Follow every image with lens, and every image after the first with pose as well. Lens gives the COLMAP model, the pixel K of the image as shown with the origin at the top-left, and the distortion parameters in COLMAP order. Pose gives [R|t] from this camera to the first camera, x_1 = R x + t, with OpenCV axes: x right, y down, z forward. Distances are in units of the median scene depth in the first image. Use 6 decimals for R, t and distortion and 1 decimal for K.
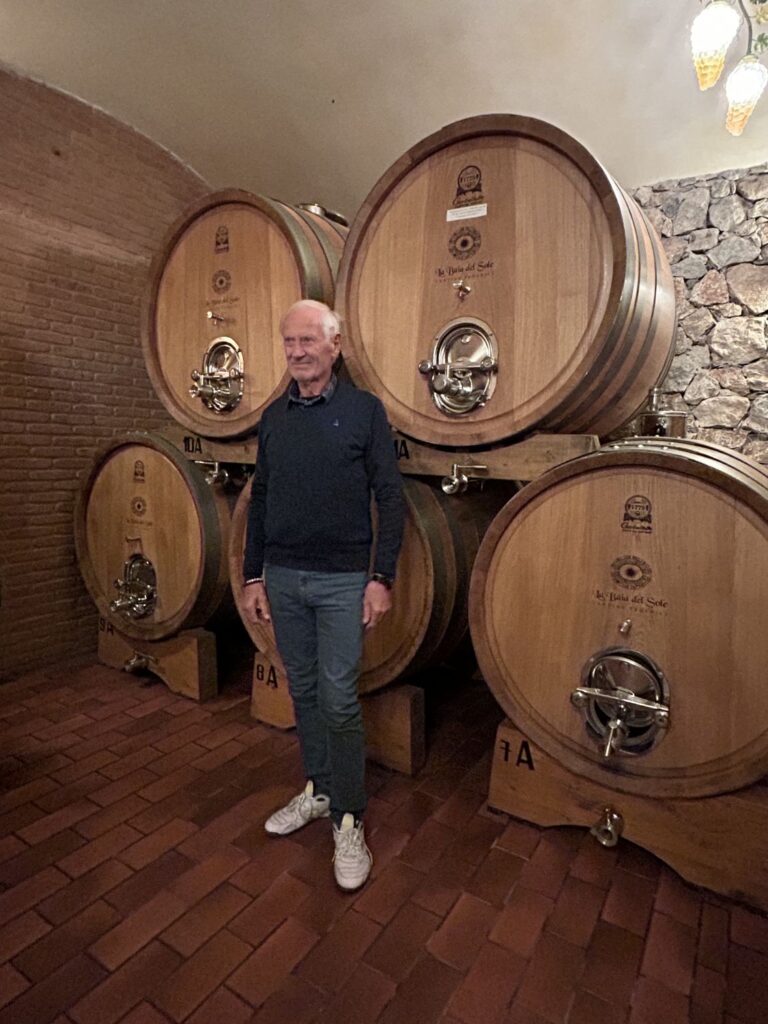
lens RADIAL K [[586.3, 0, 389.7], [0, 586.3, 505.3], [0, 0, 1]] dist [-0.014430, 0.002476]
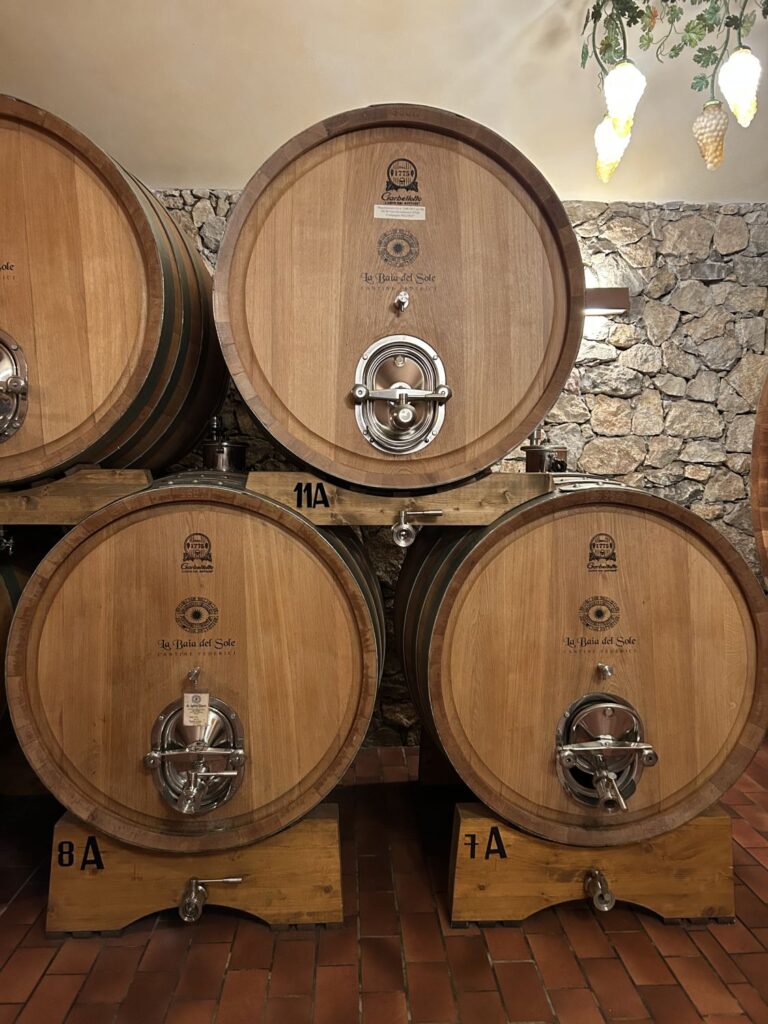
lens RADIAL K [[760.0, 0, 385.5], [0, 760.0, 513.4], [0, 0, 1]] dist [0.031633, -0.026145]
pose [[0.818859, -0.050680, 0.571753, -0.521746], [0.080470, 0.996393, -0.026929, -0.040021], [-0.568326, 0.068060, 0.819984, 0.135675]]
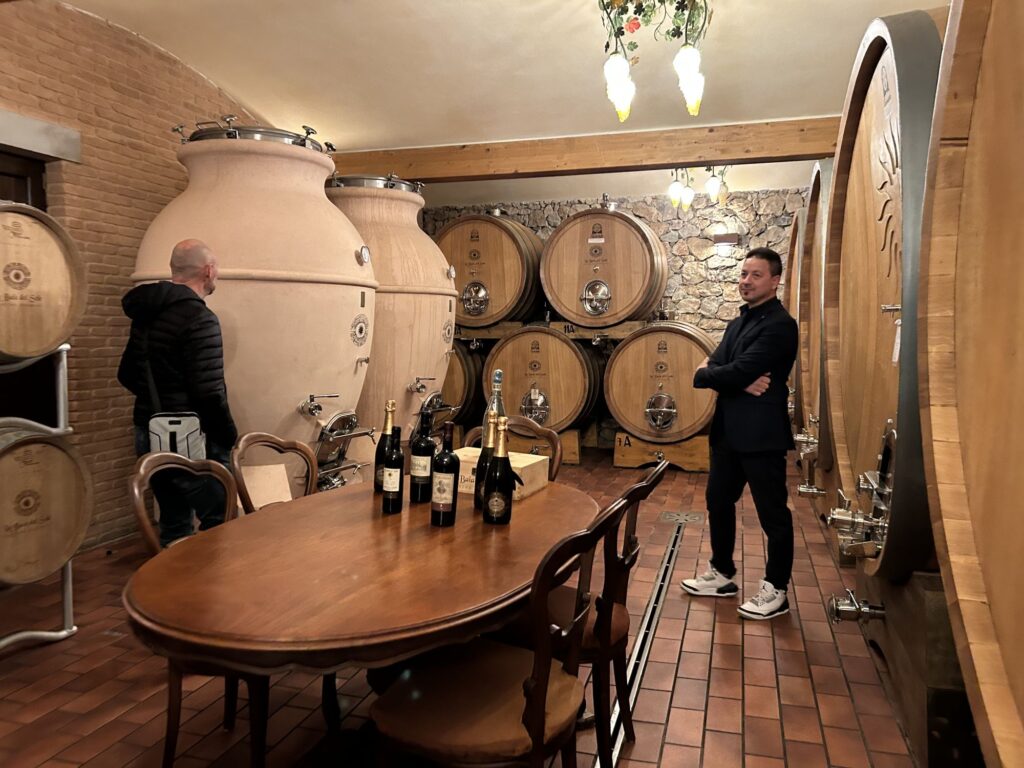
lens RADIAL K [[760.0, 0, 501.5], [0, 760.0, 394.7], [0, 0, 1]] dist [0.031633, -0.026145]
pose [[0.967094, -0.058209, 0.247672, -1.175689], [0.060873, 0.998141, -0.003109, 0.190260], [-0.247030, 0.018083, 0.968839, -2.232009]]
